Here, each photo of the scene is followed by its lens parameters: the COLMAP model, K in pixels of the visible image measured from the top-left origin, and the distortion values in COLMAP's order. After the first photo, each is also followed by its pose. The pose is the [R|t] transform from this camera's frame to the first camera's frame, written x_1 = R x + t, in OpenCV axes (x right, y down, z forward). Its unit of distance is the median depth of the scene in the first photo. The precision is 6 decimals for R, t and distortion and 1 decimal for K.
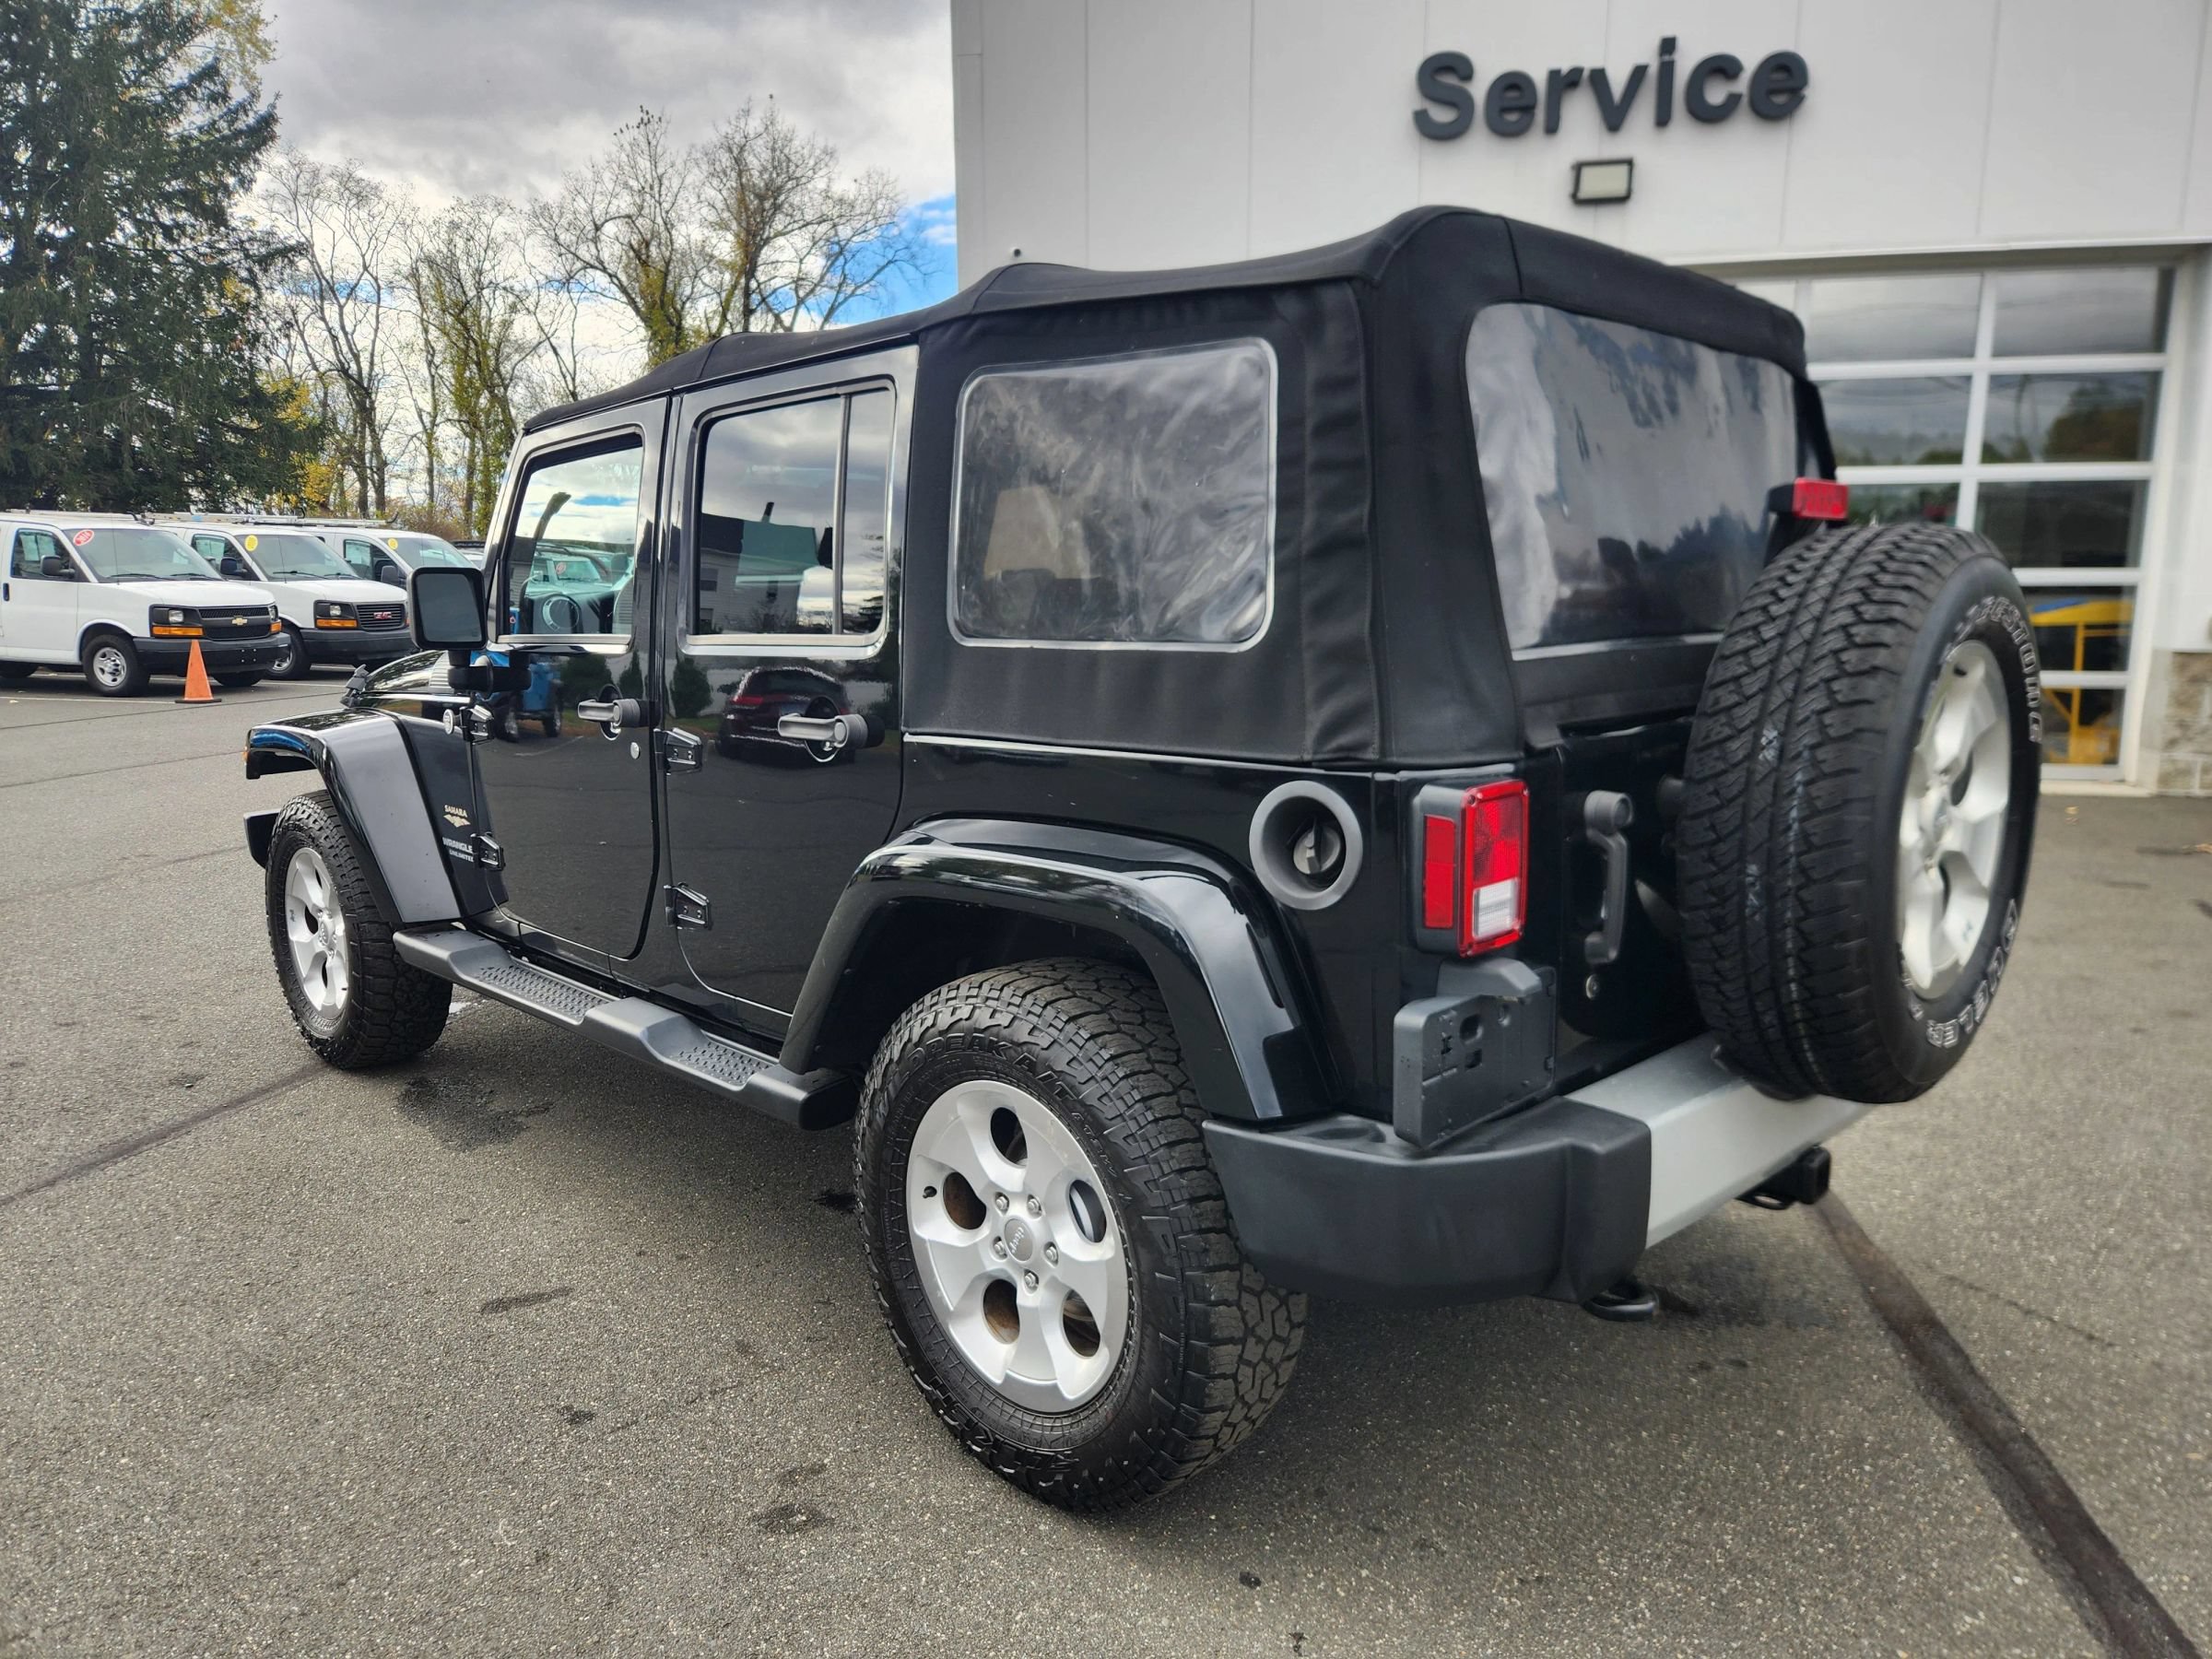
lens RADIAL K [[1478.6, 0, 1093.4], [0, 1478.6, 831.7], [0, 0, 1]] dist [0.069603, -0.055230]
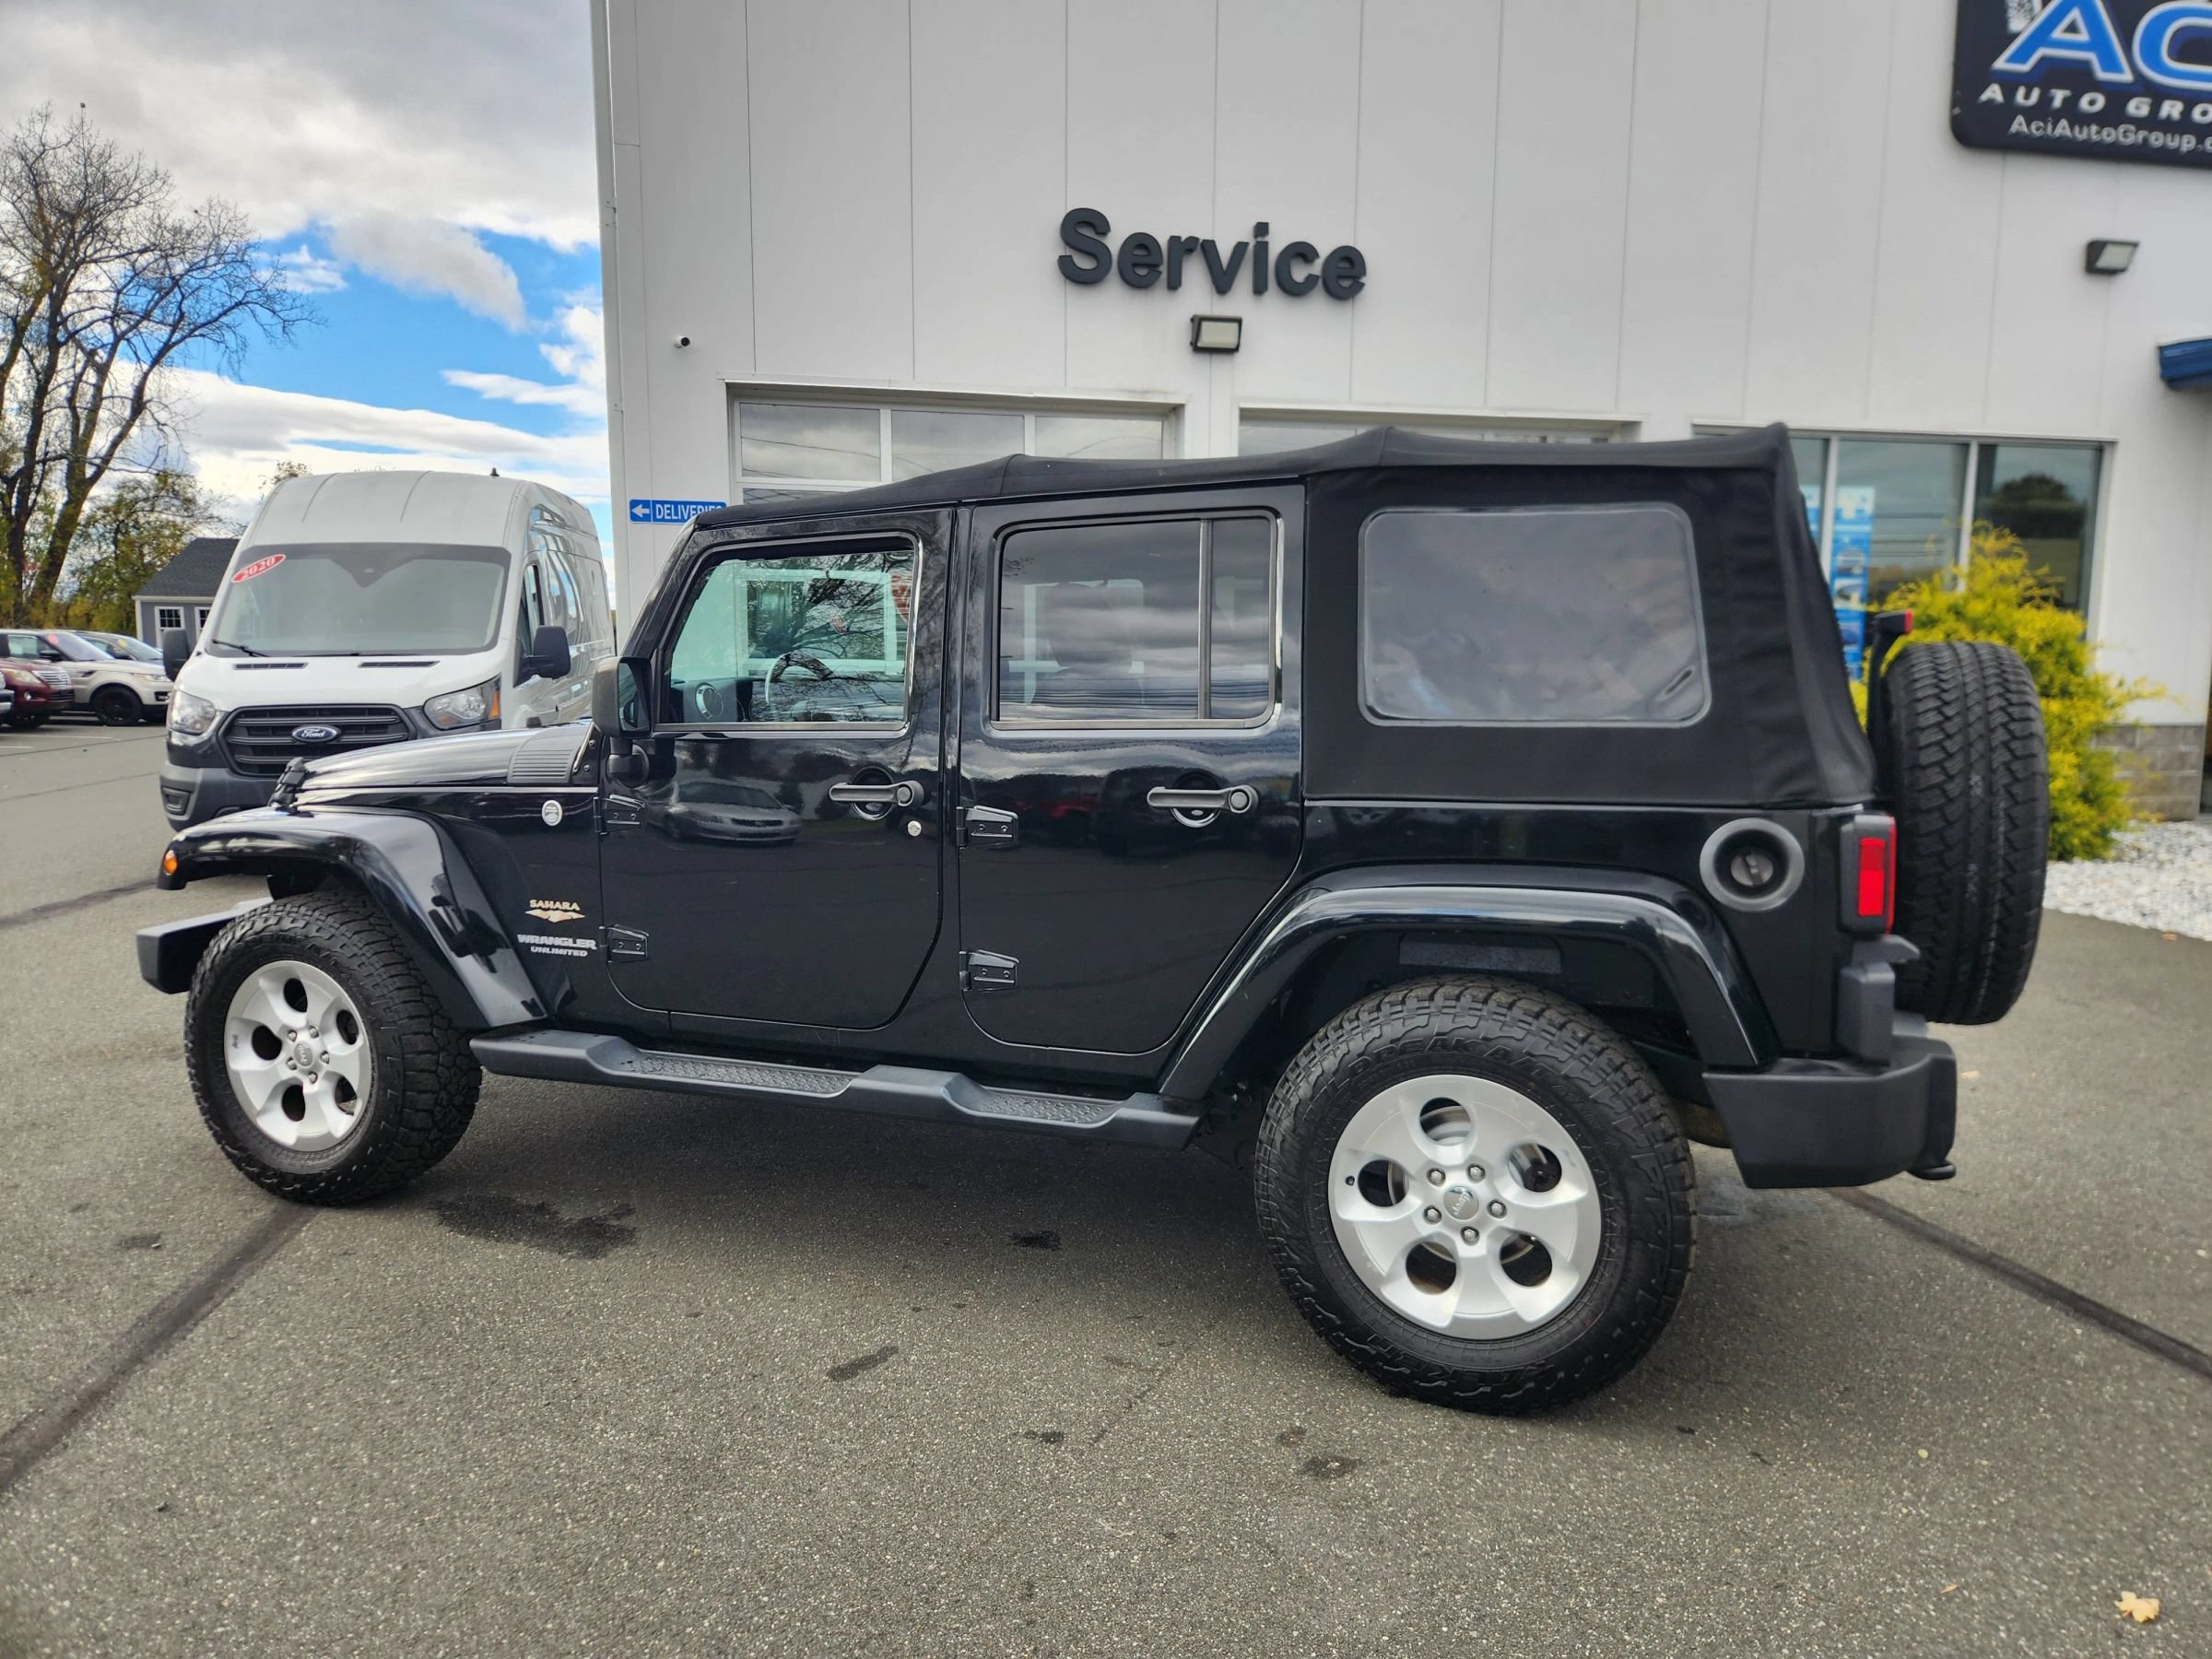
lens RADIAL K [[1478.6, 0, 1115.1], [0, 1478.6, 817.0], [0, 0, 1]] dist [0.069603, -0.055230]
pose [[0.918932, -0.033956, 0.392952, -0.561811], [0.059287, 0.996859, -0.052503, 0.001672], [-0.389935, 0.071543, 0.918059, -0.034279]]
